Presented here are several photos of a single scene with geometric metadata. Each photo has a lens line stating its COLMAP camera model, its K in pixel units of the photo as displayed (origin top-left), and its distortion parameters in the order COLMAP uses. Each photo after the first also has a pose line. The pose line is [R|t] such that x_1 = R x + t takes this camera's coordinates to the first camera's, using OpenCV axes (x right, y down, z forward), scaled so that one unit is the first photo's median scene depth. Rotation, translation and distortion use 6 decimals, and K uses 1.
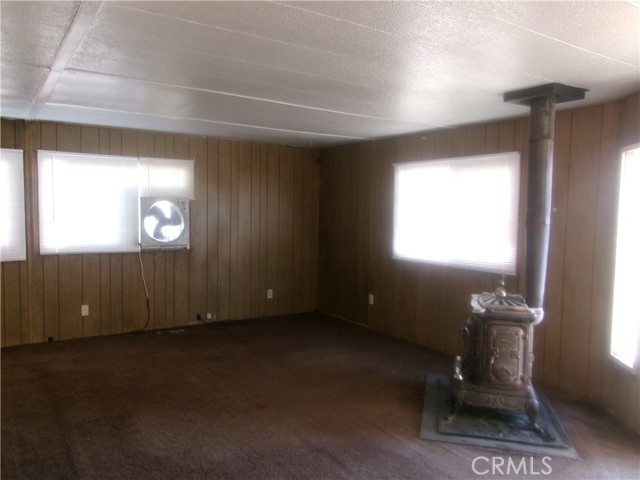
lens RADIAL K [[497.8, 0, 315.4], [0, 497.8, 238.8], [0, 0, 1]] dist [-0.032418, 0.068011]
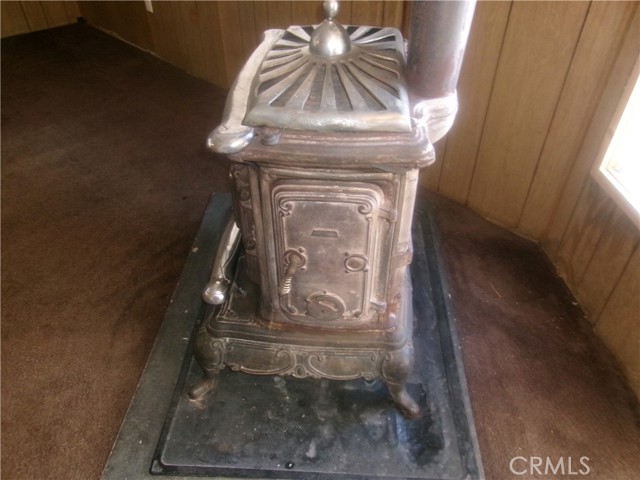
lens RADIAL K [[497.8, 0, 315.4], [0, 497.8, 238.8], [0, 0, 1]] dist [-0.032418, 0.068011]
pose [[0.981732, -0.139760, 0.129109, 0.330957], [0.035547, 0.801340, 0.597152, 0.029744], [-0.186918, -0.581654, 0.791670, 0.745083]]
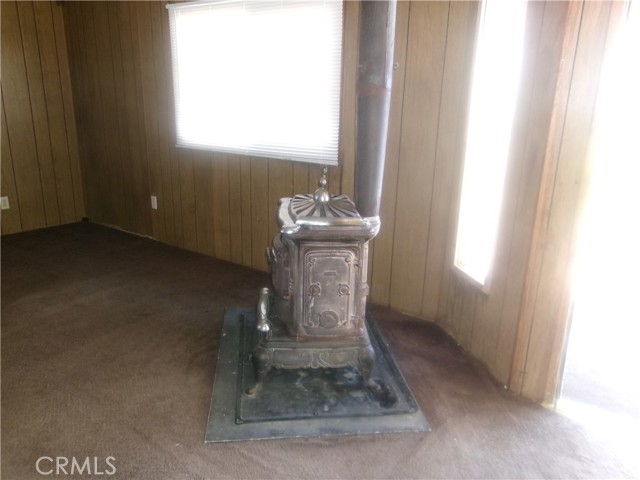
lens RADIAL K [[497.8, 0, 315.4], [0, 497.8, 238.8], [0, 0, 1]] dist [-0.032418, 0.068011]
pose [[0.934470, -0.094379, 0.343306, 0.140608], [0.013660, 0.973021, 0.230312, 0.012083], [-0.355780, -0.210530, 0.910548, 0.410186]]
